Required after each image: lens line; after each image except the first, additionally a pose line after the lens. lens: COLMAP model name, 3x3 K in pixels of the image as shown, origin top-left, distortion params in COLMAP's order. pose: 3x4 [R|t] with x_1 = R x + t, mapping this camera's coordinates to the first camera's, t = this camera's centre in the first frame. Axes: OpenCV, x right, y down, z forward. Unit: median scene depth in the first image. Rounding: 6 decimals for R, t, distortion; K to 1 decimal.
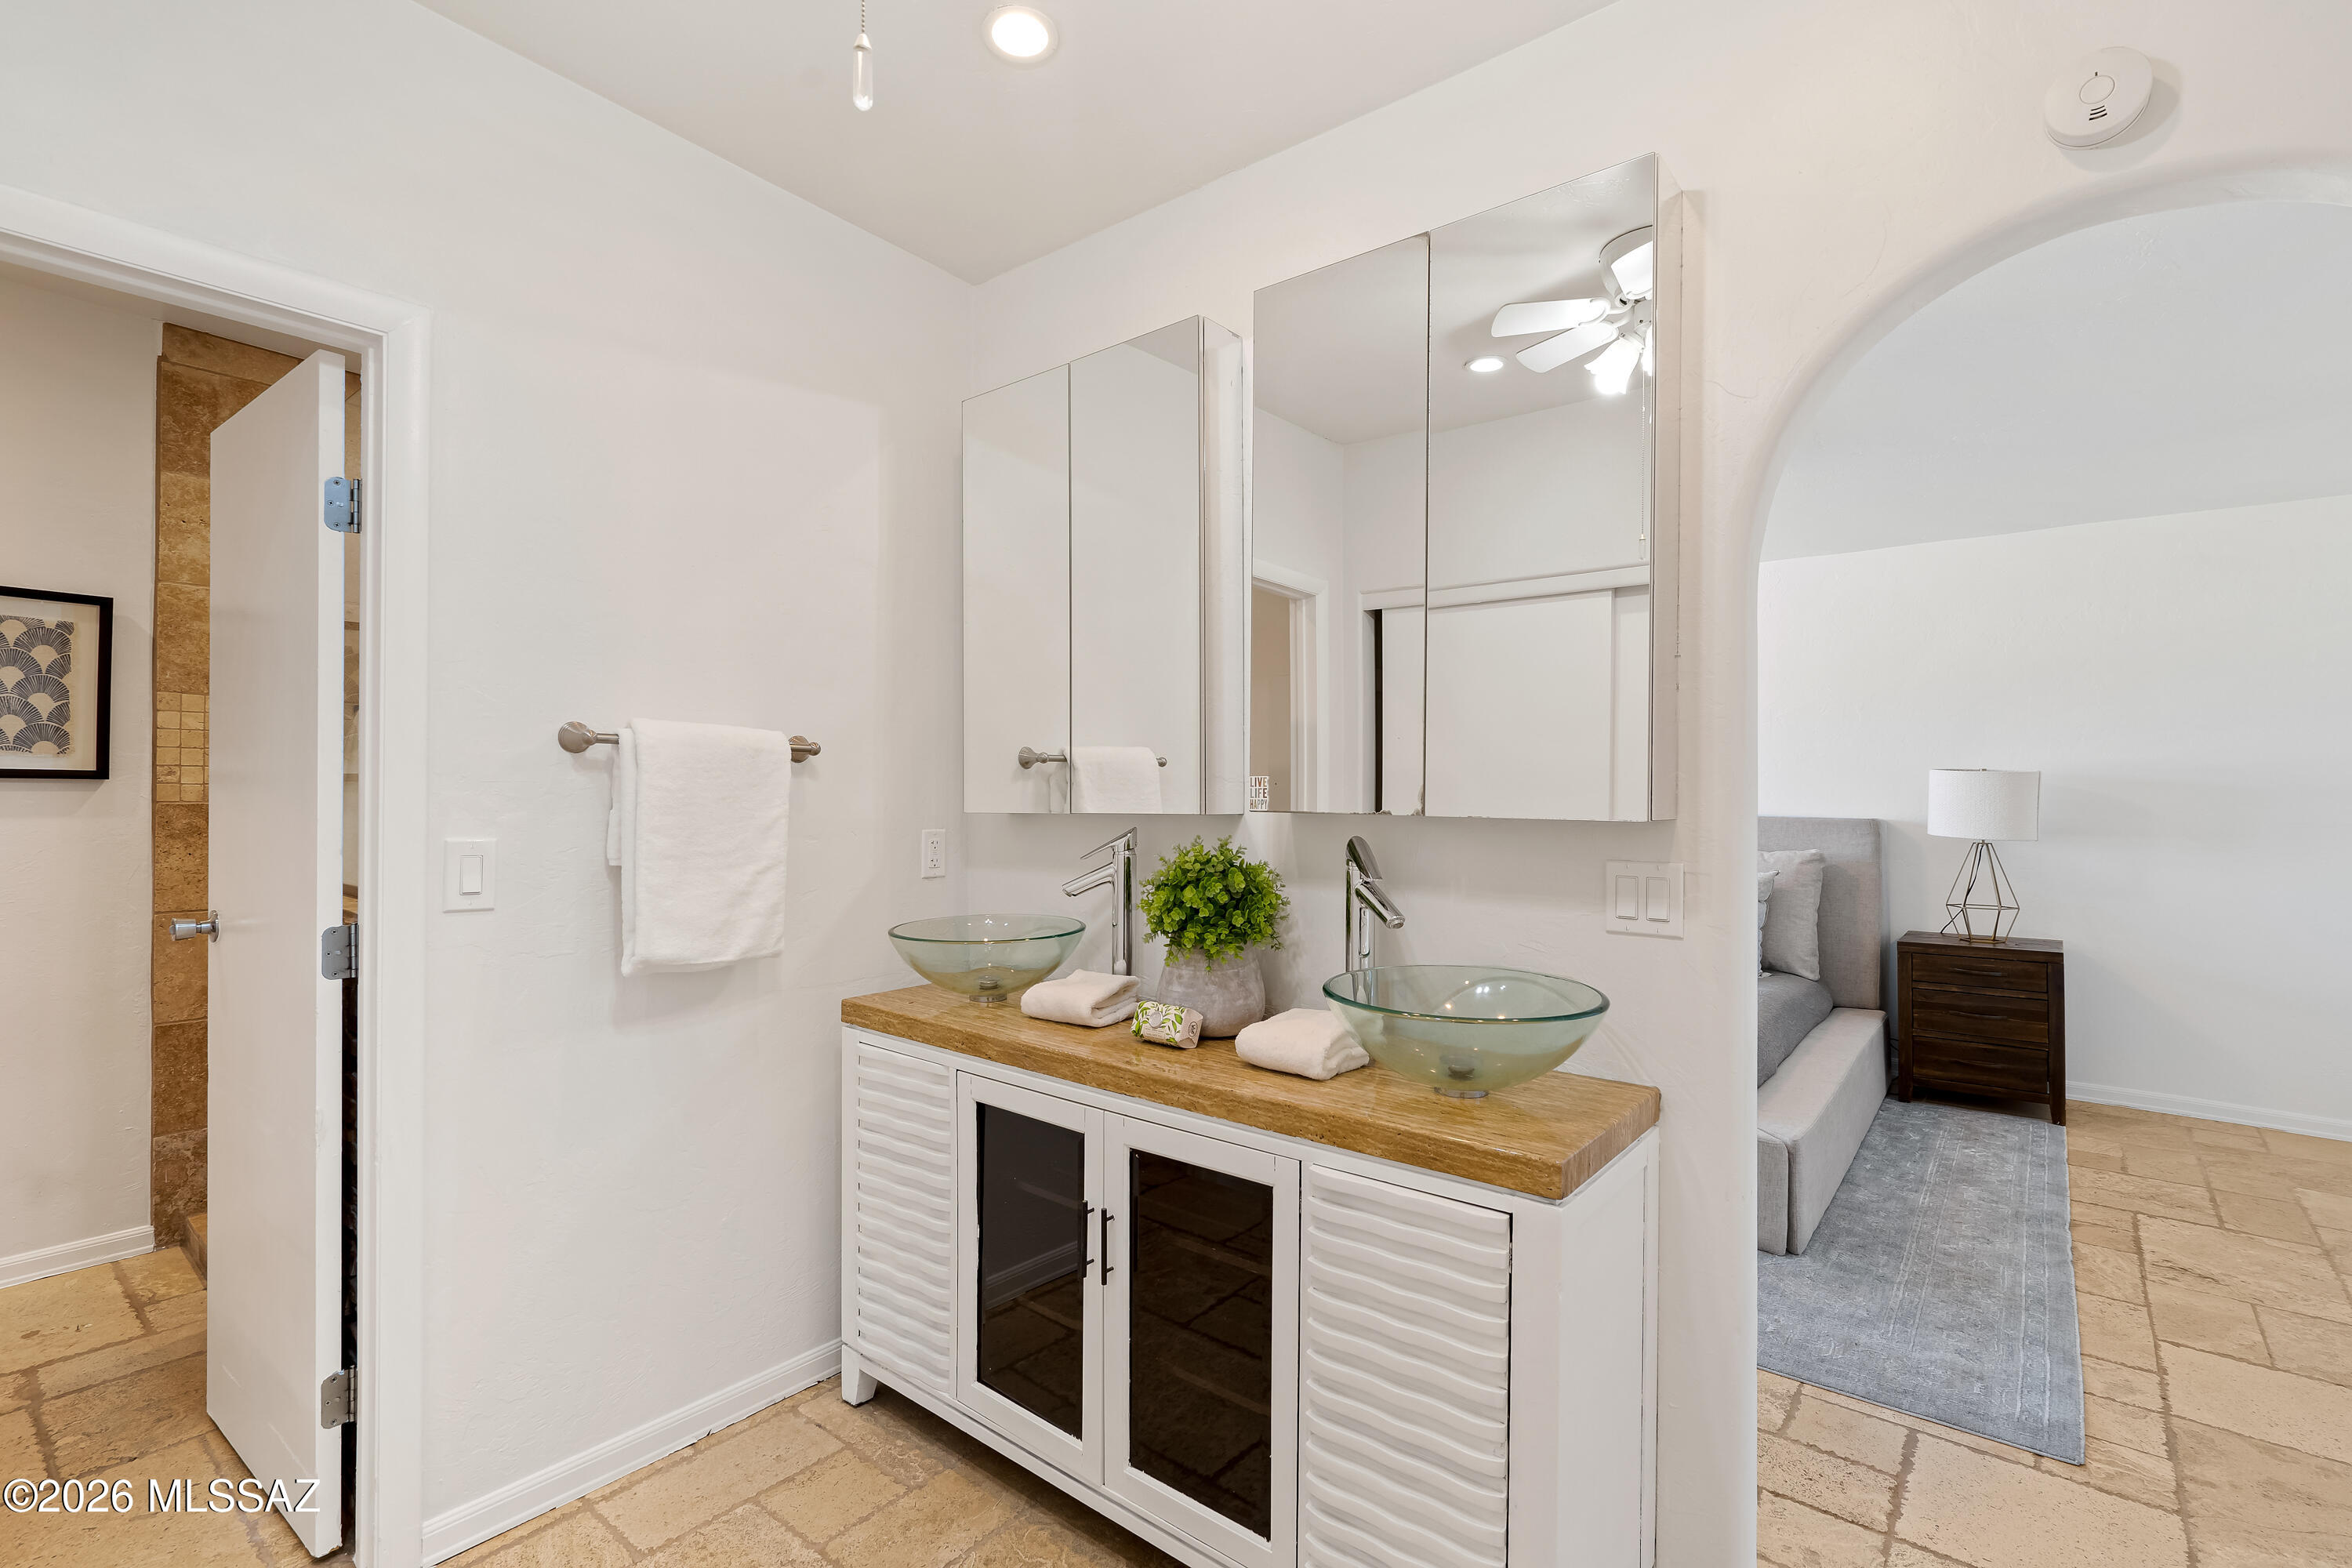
lens RADIAL K [[1065.1, 0, 1176.5], [0, 1065.1, 793.1], [0, 0, 1]] dist [-0.004174, 0.002640]
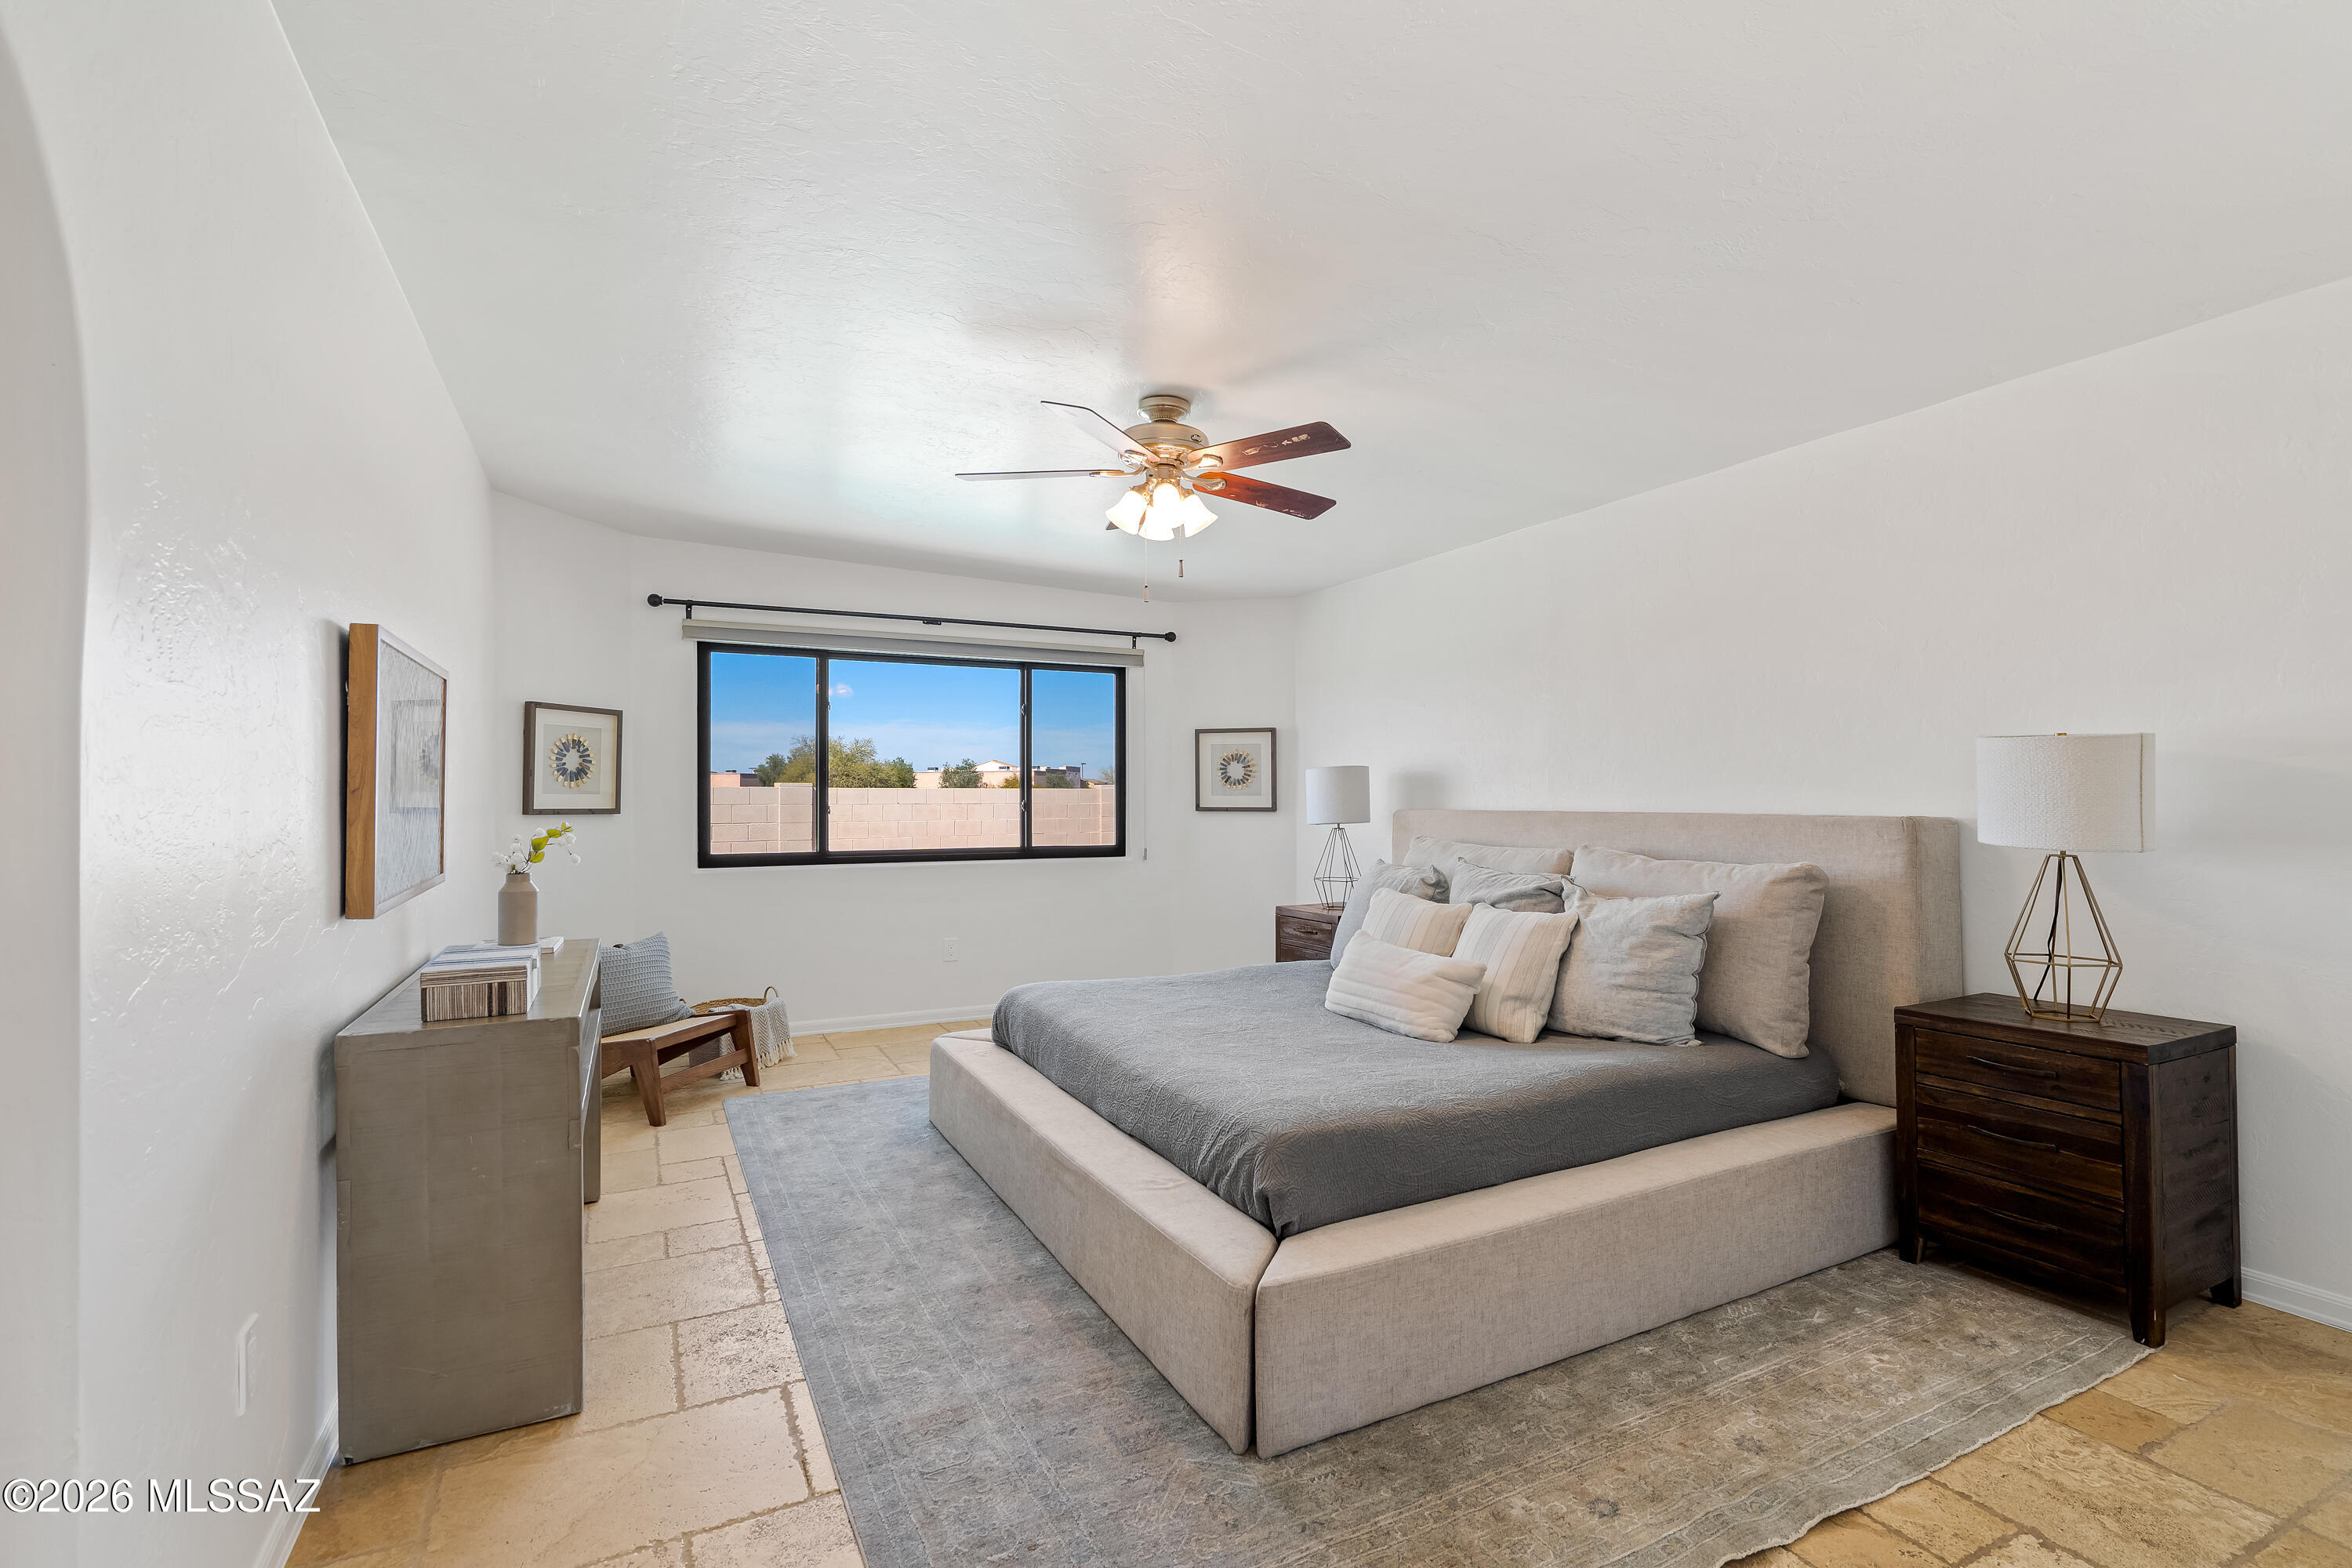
lens RADIAL K [[1065.1, 0, 1181.3], [0, 1065.1, 784.9], [0, 0, 1]] dist [-0.004174, 0.002640]
pose [[0.917902, -0.013514, -0.396578, 0.560945], [0.007003, 0.999816, -0.017862, 0.014292], [0.396746, 0.013619, 0.917827, 0.248236]]
